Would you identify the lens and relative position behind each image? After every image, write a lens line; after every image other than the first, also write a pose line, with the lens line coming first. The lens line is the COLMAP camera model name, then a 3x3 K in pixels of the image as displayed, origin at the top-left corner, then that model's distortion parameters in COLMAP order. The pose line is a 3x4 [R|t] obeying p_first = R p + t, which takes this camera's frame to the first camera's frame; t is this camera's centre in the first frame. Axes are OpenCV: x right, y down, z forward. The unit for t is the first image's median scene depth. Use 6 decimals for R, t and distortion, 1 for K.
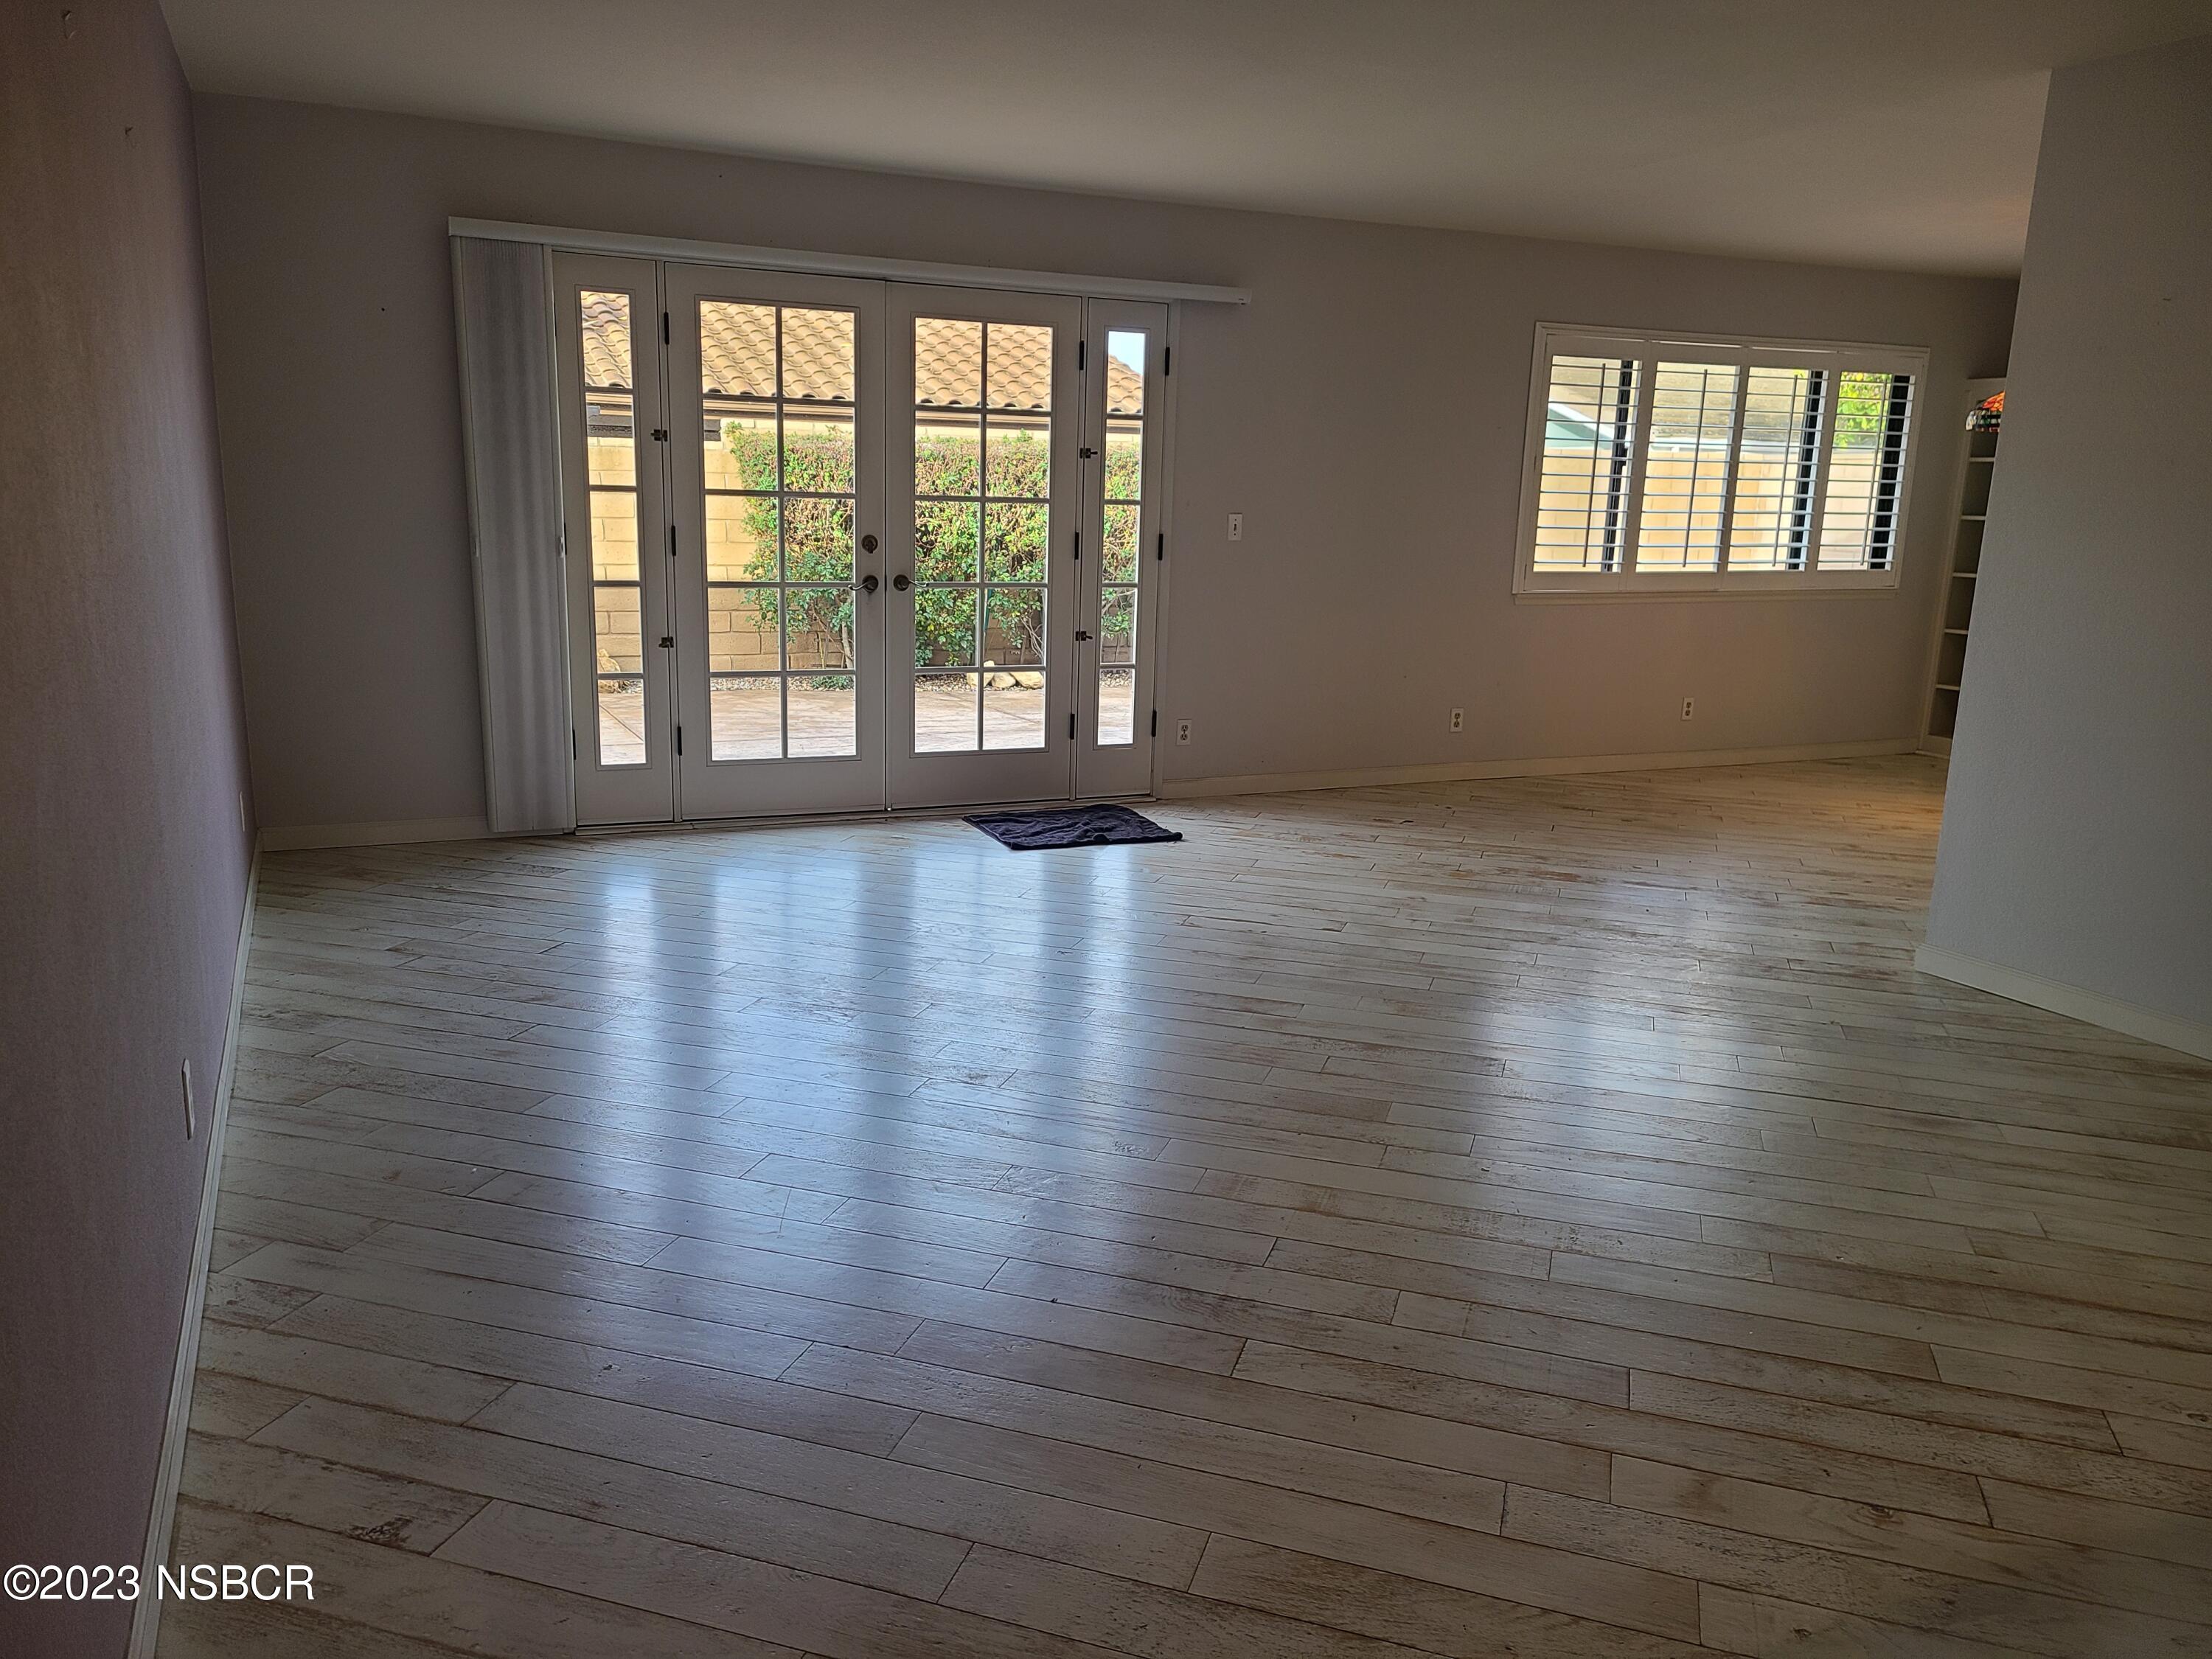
lens RADIAL K [[1670.2, 0, 1107.1], [0, 1670.2, 824.5], [0, 0, 1]] dist [0.068904, -0.018696]
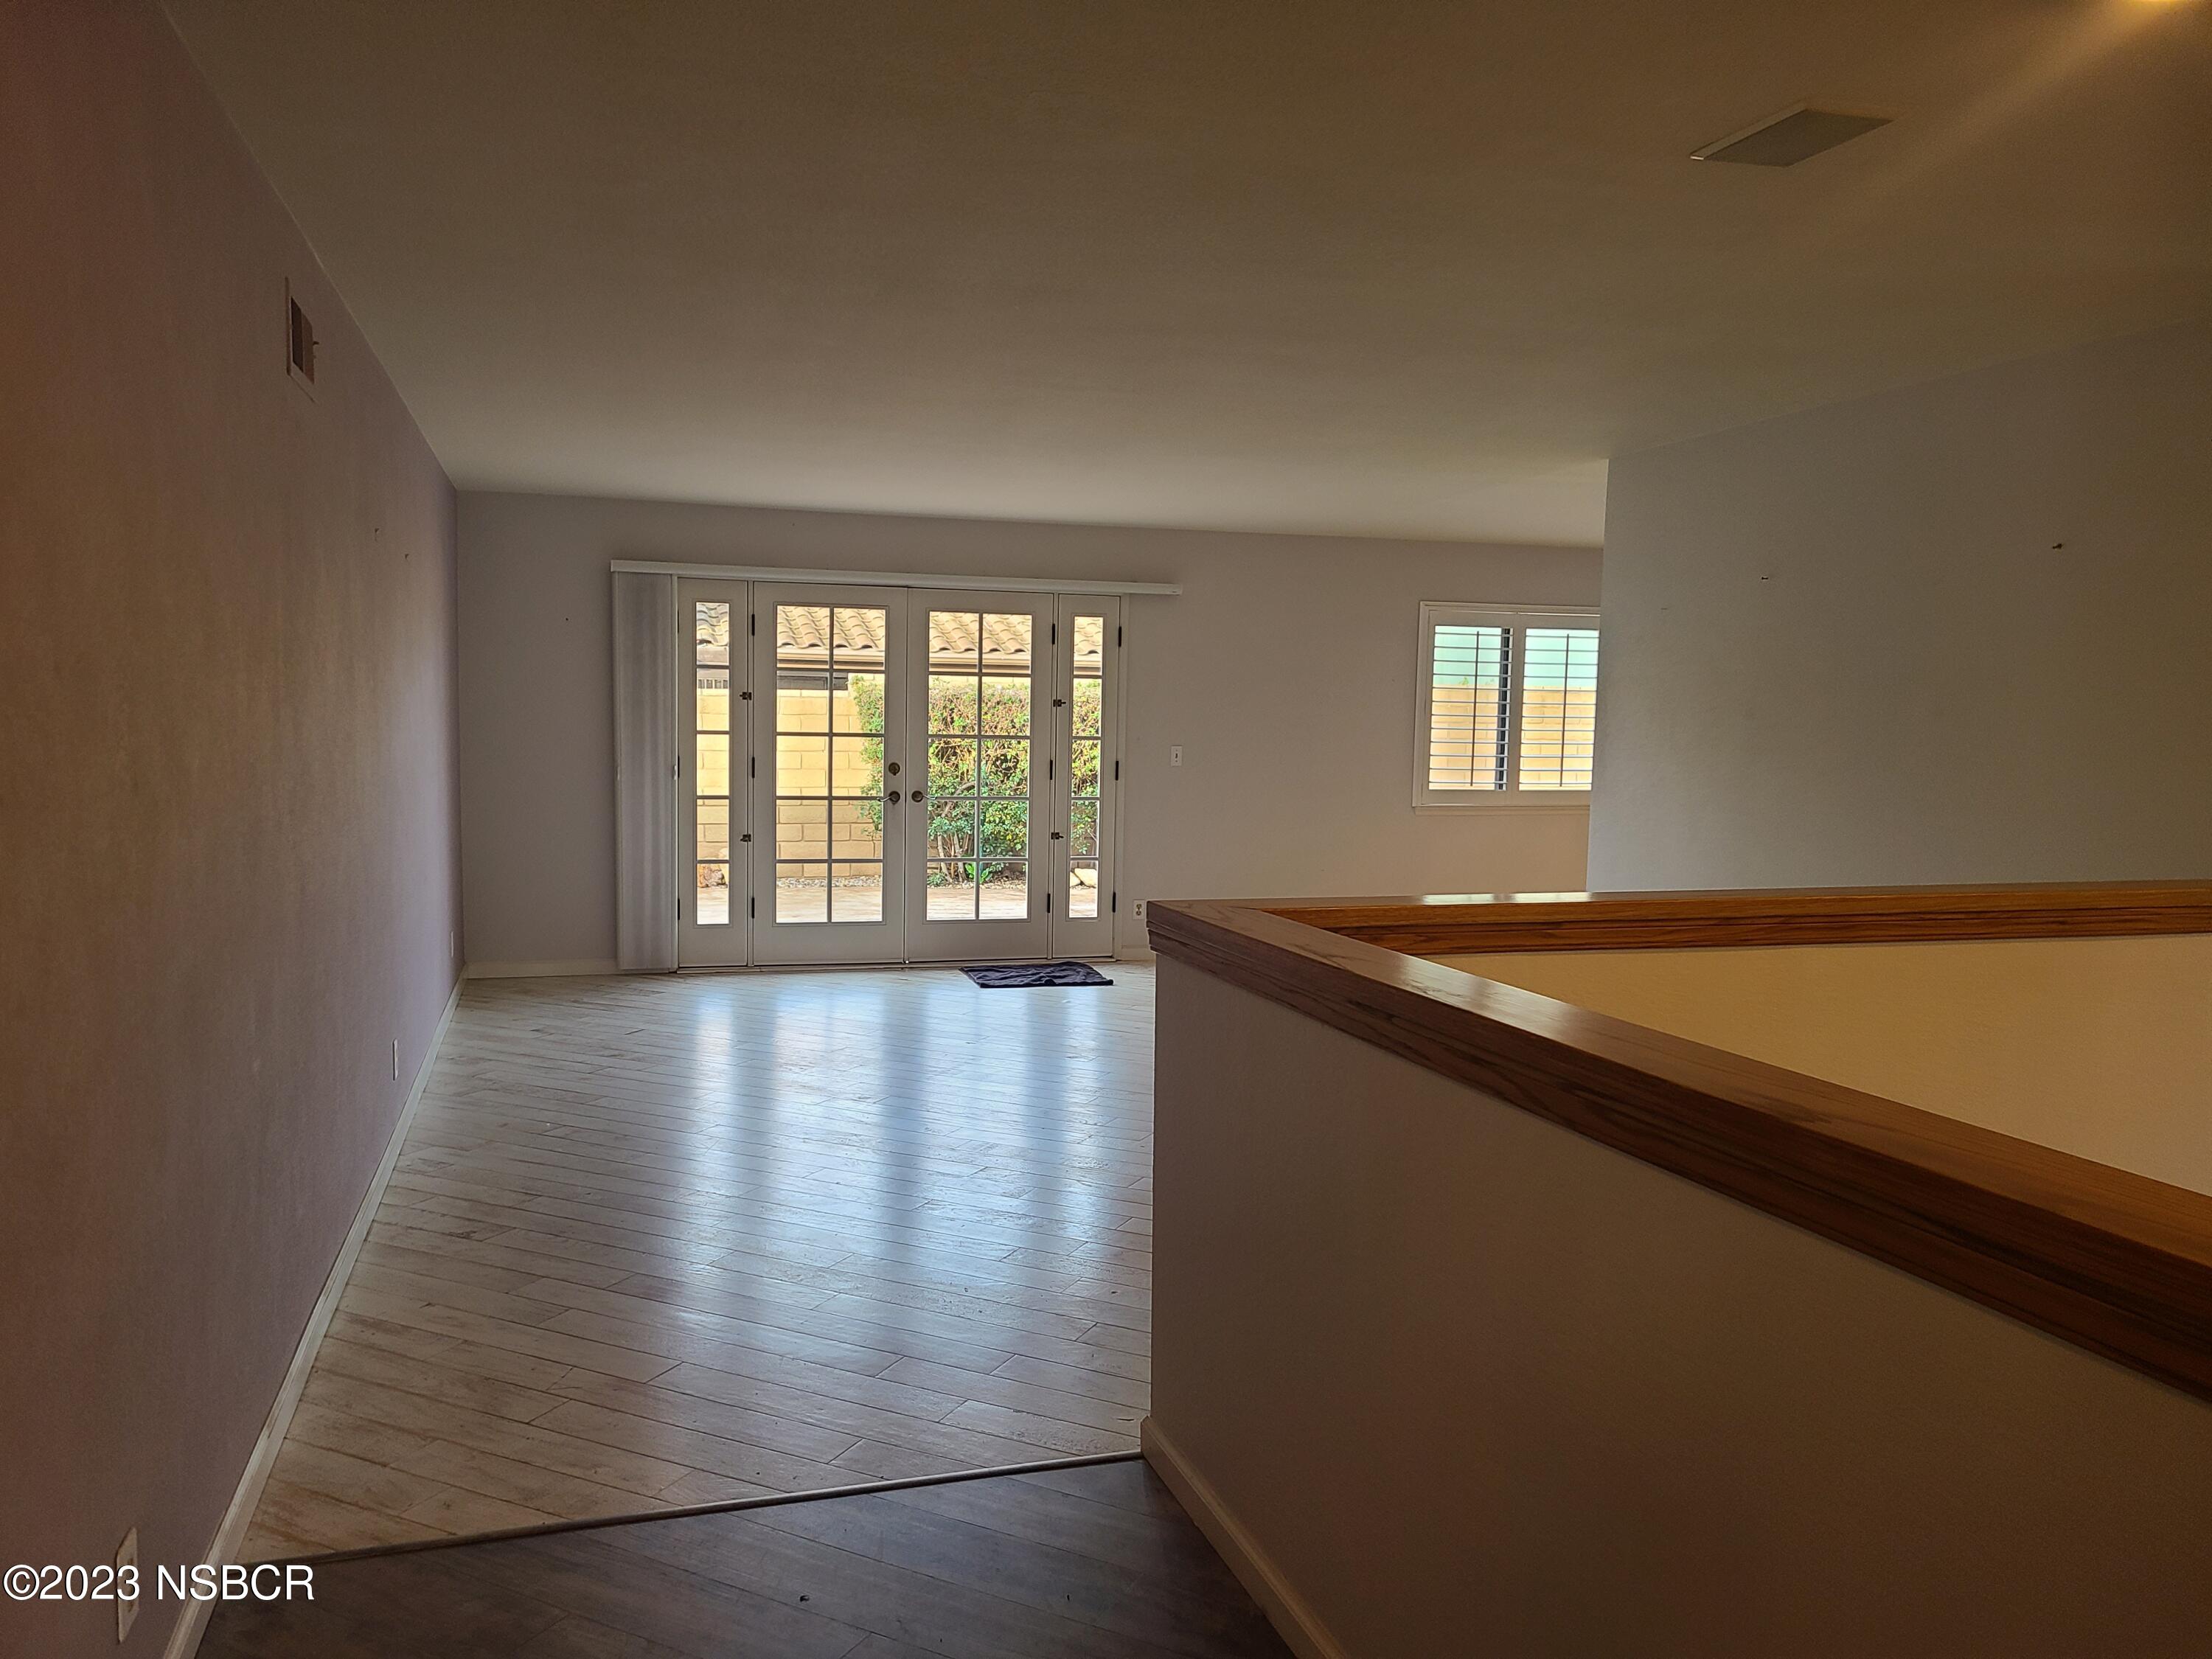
lens RADIAL K [[1670.2, 0, 1099.6], [0, 1670.2, 833.9], [0, 0, 1]] dist [0.068904, -0.018696]
pose [[0.991367, 0.001636, -0.131108, 0.211755], [-0.018441, 0.991724, -0.127061, 0.060283], [0.129815, 0.128382, 0.983192, -0.341448]]
